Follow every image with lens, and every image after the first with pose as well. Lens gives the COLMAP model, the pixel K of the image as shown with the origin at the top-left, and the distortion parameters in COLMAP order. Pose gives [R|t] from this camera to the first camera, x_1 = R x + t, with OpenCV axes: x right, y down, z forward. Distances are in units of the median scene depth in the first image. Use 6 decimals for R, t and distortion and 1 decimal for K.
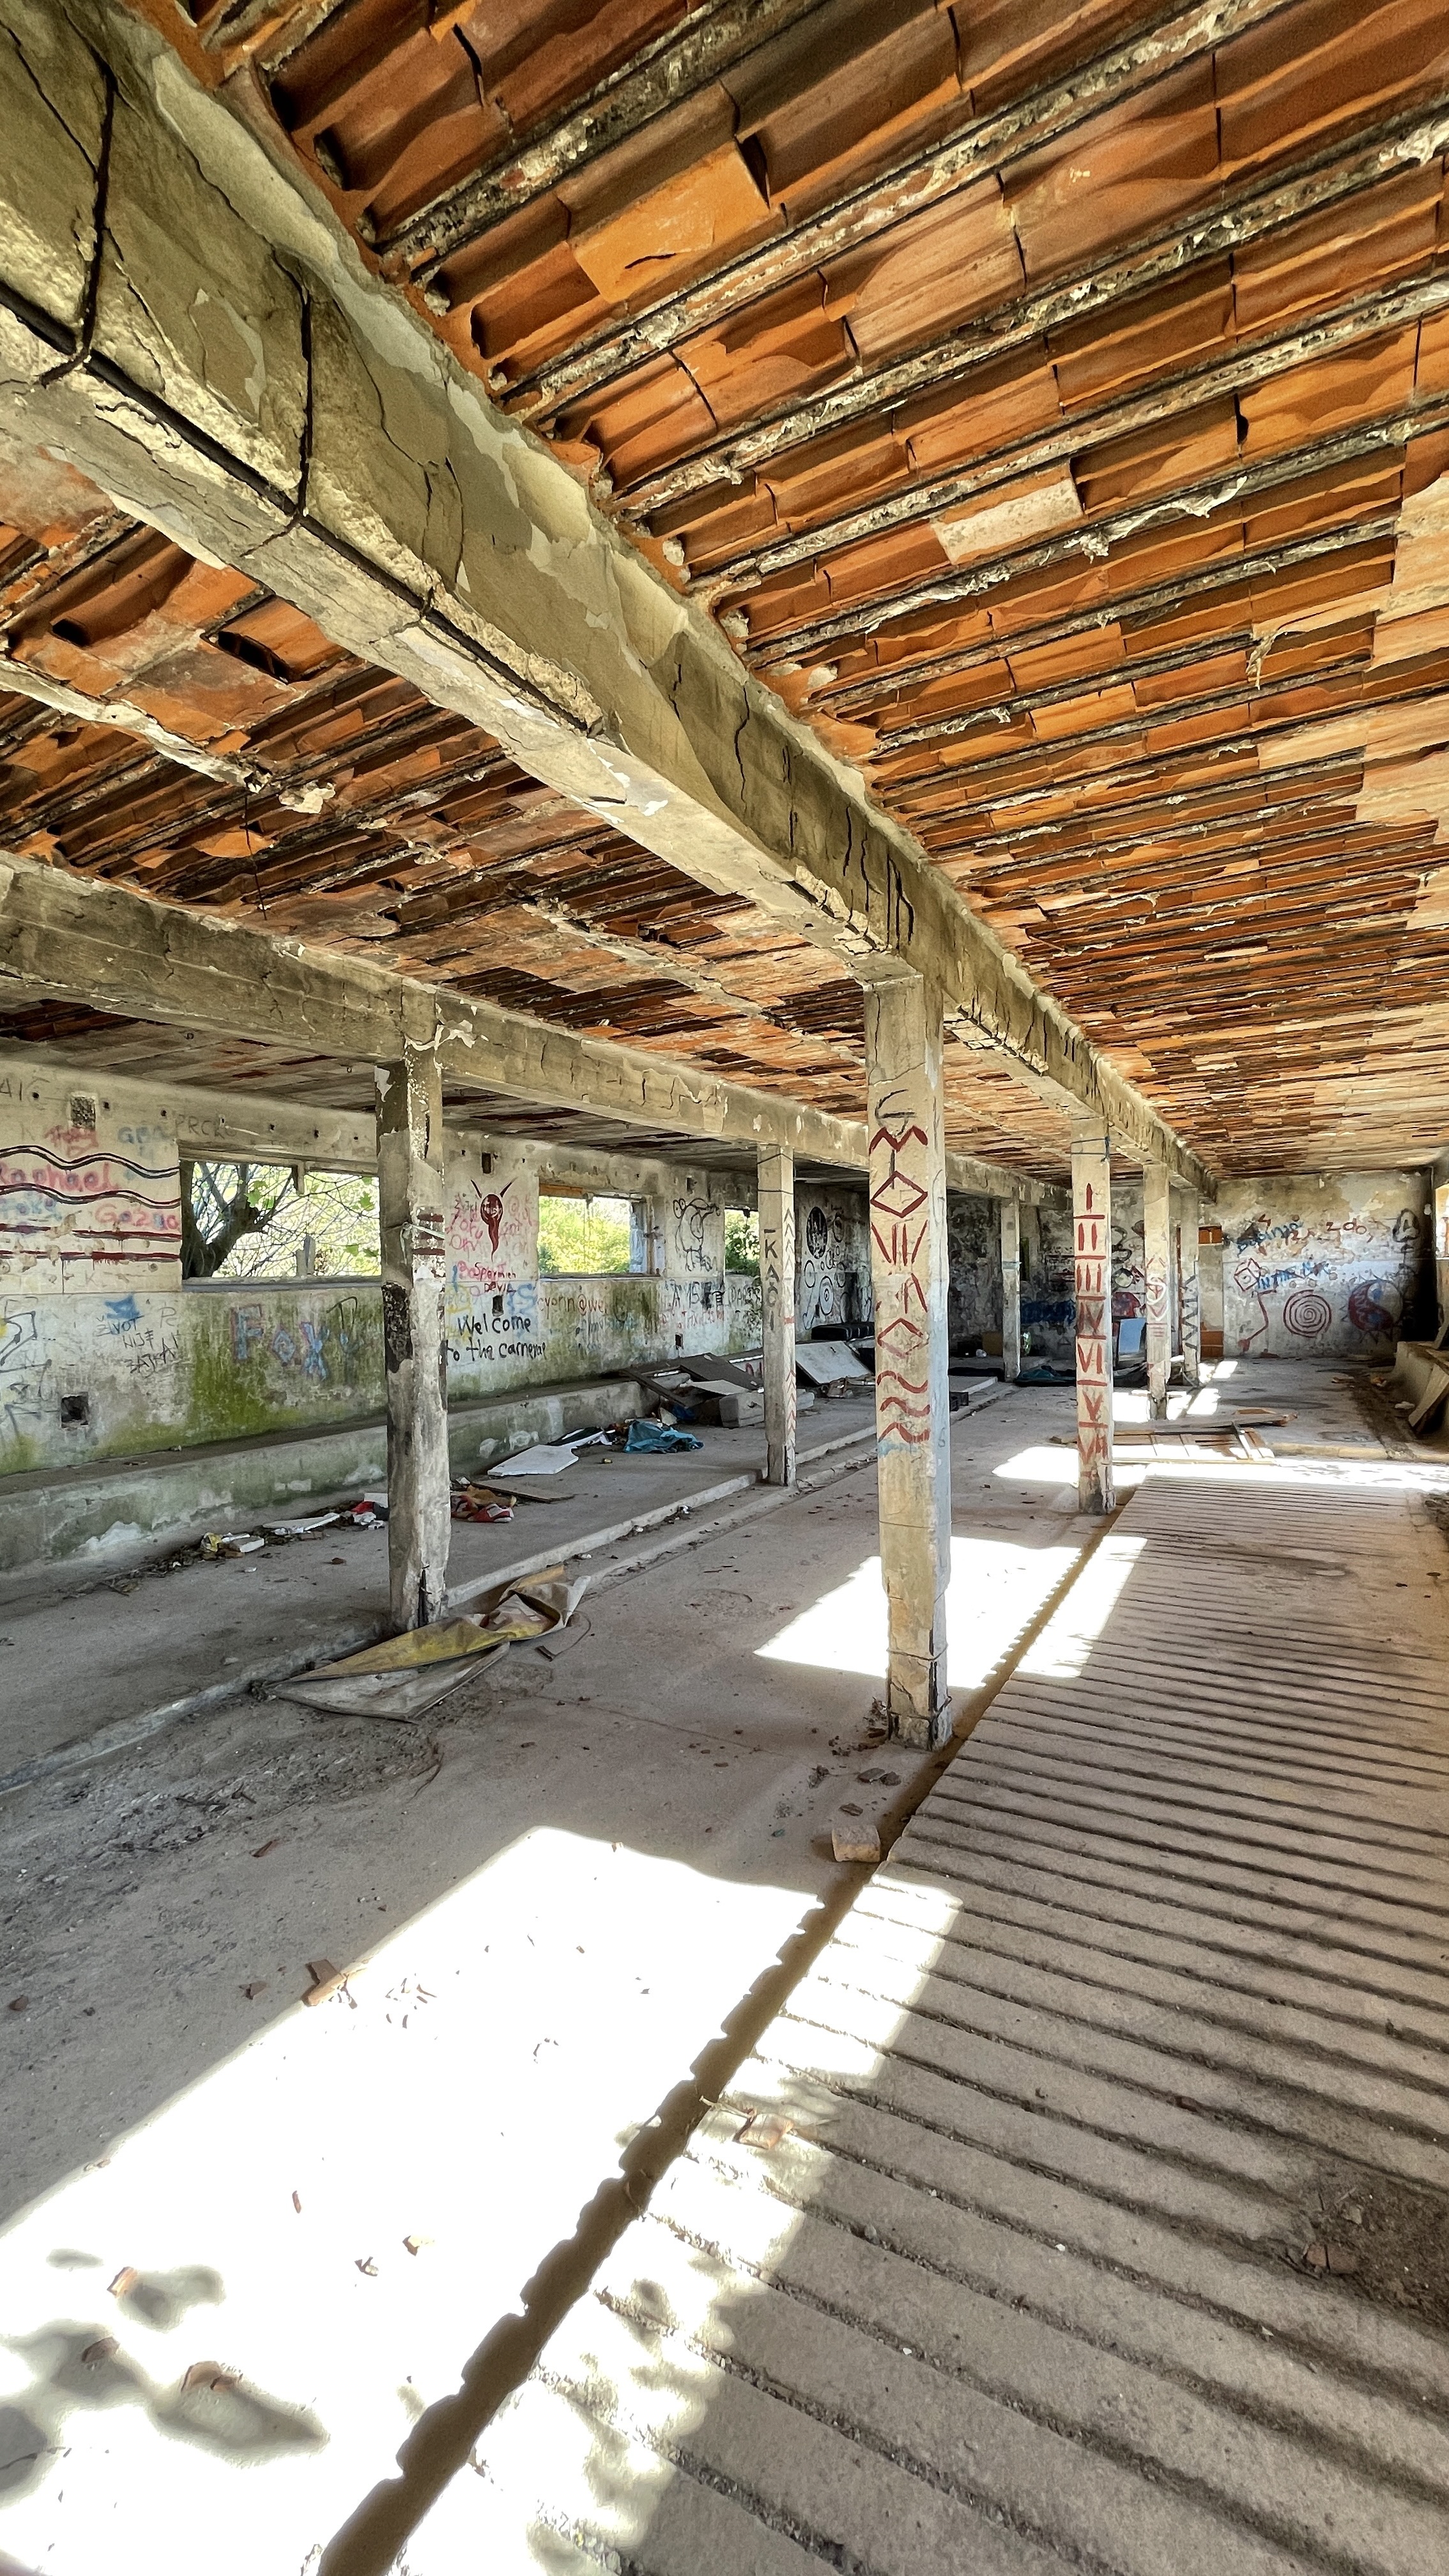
lens RADIAL K [[1038.4, 0, 724.3], [0, 1038.4, 1295.5], [0, 0, 1]] dist [-0.001973, 0.000173]
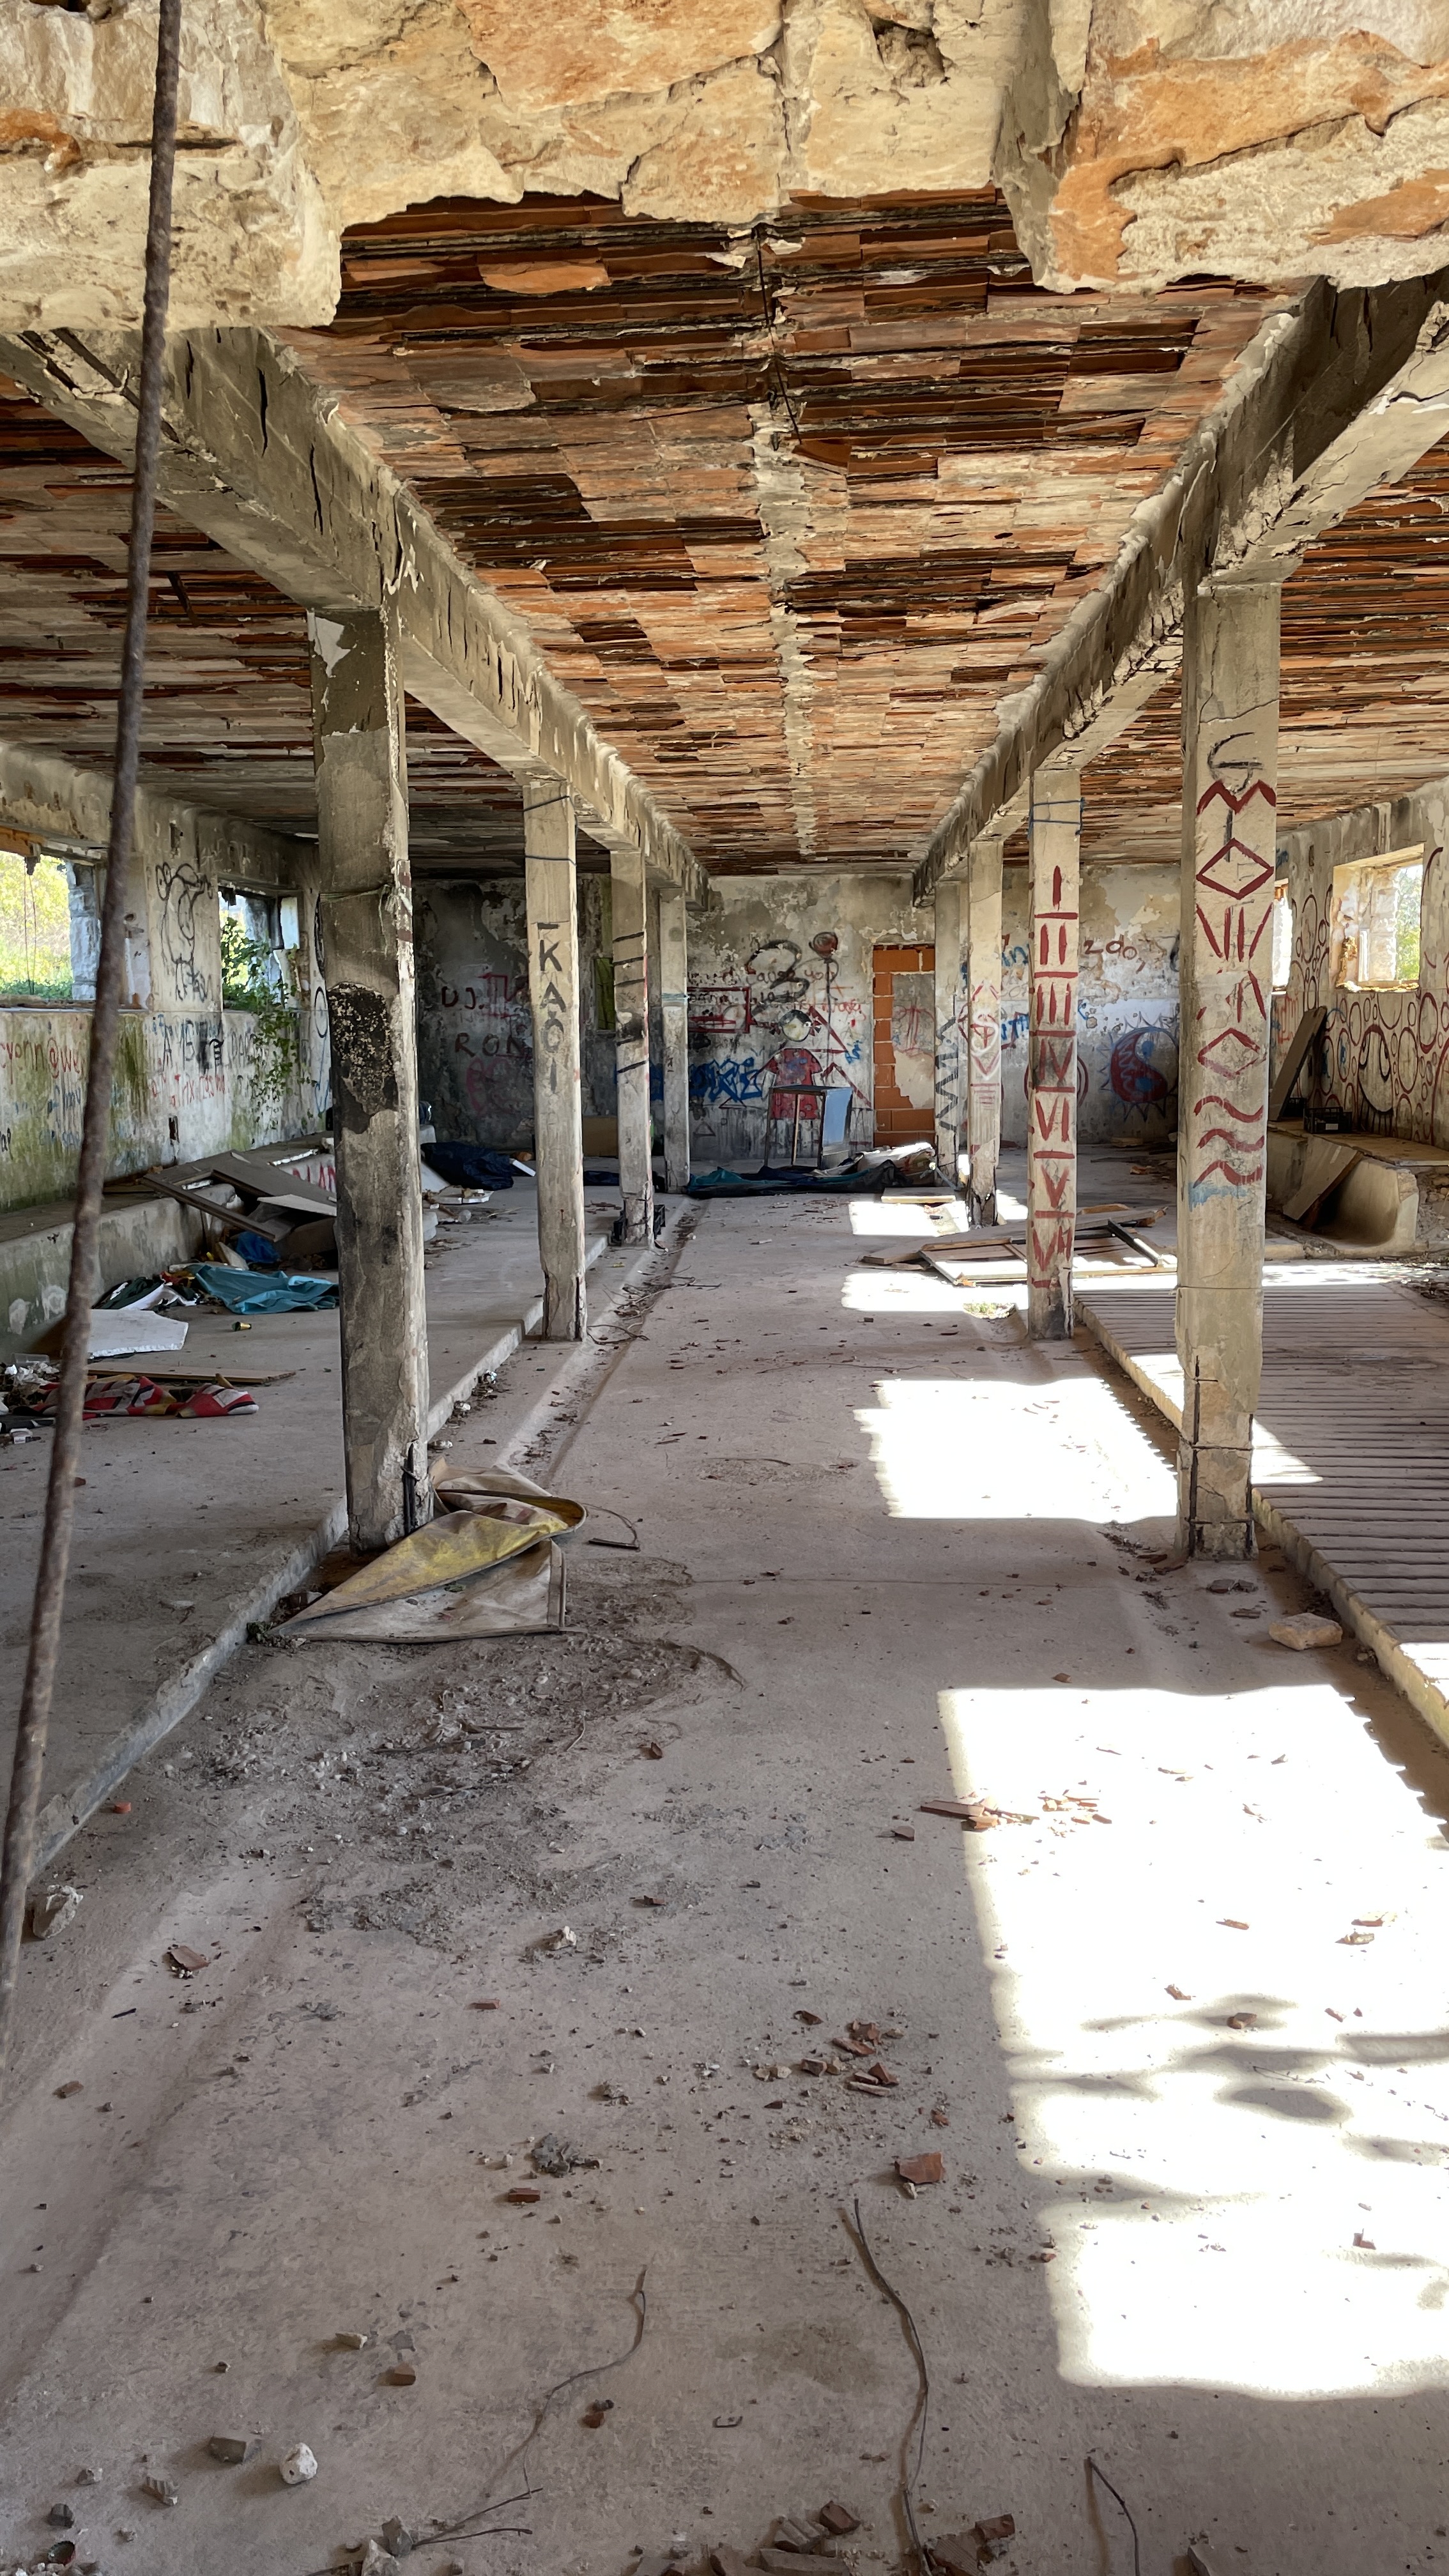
lens RADIAL K [[1942.7, 0, 727.0], [0, 1942.7, 1264.1], [0, 0, 1]] dist [0.097556, -0.121496]
pose [[0.899067, -0.047688, 0.435205, -0.637646], [0.005048, 0.995113, 0.098611, 0.039478], [-0.437781, -0.086461, 0.894915, -0.140972]]
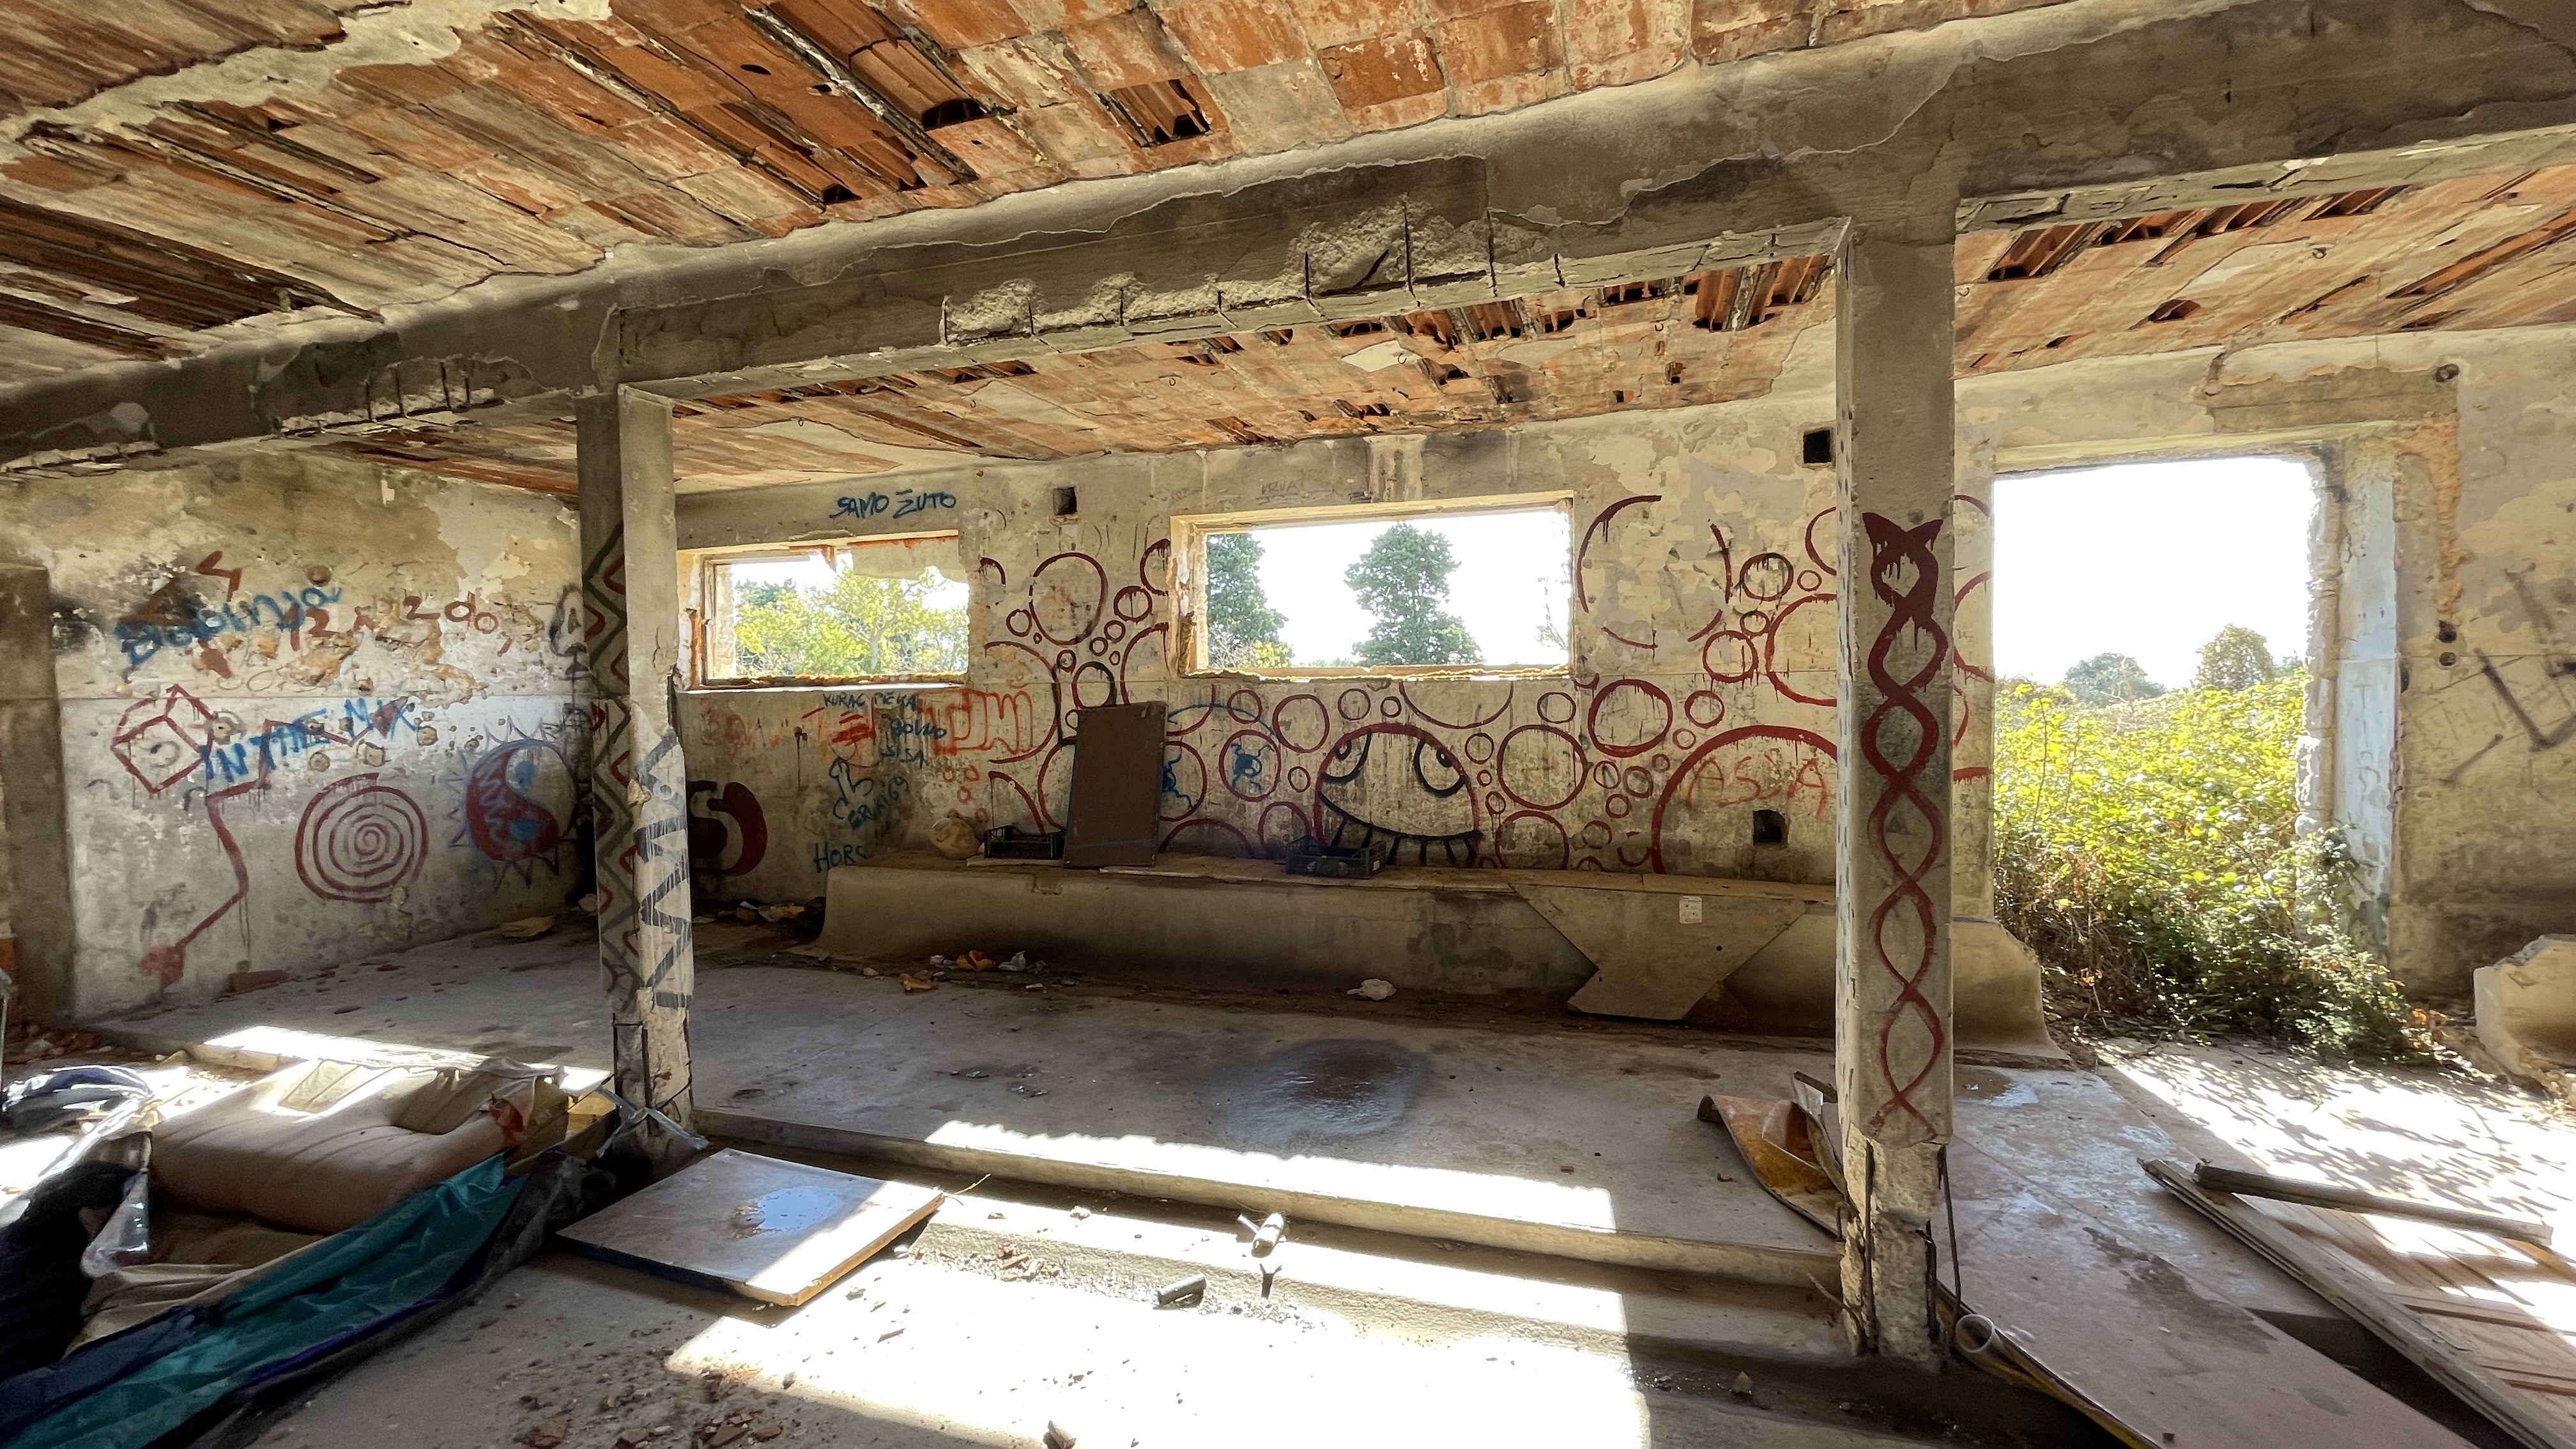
lens RADIAL K [[1038.4, 0, 1291.6], [0, 1038.4, 721.6], [0, 0, 1]] dist [-0.001973, 0.000173]
pose [[-0.195218, -0.008093, 0.980726, 0.481333], [0.043388, 0.998916, 0.016880, -0.056613], [-0.979800, 0.045847, -0.194655, 2.641305]]
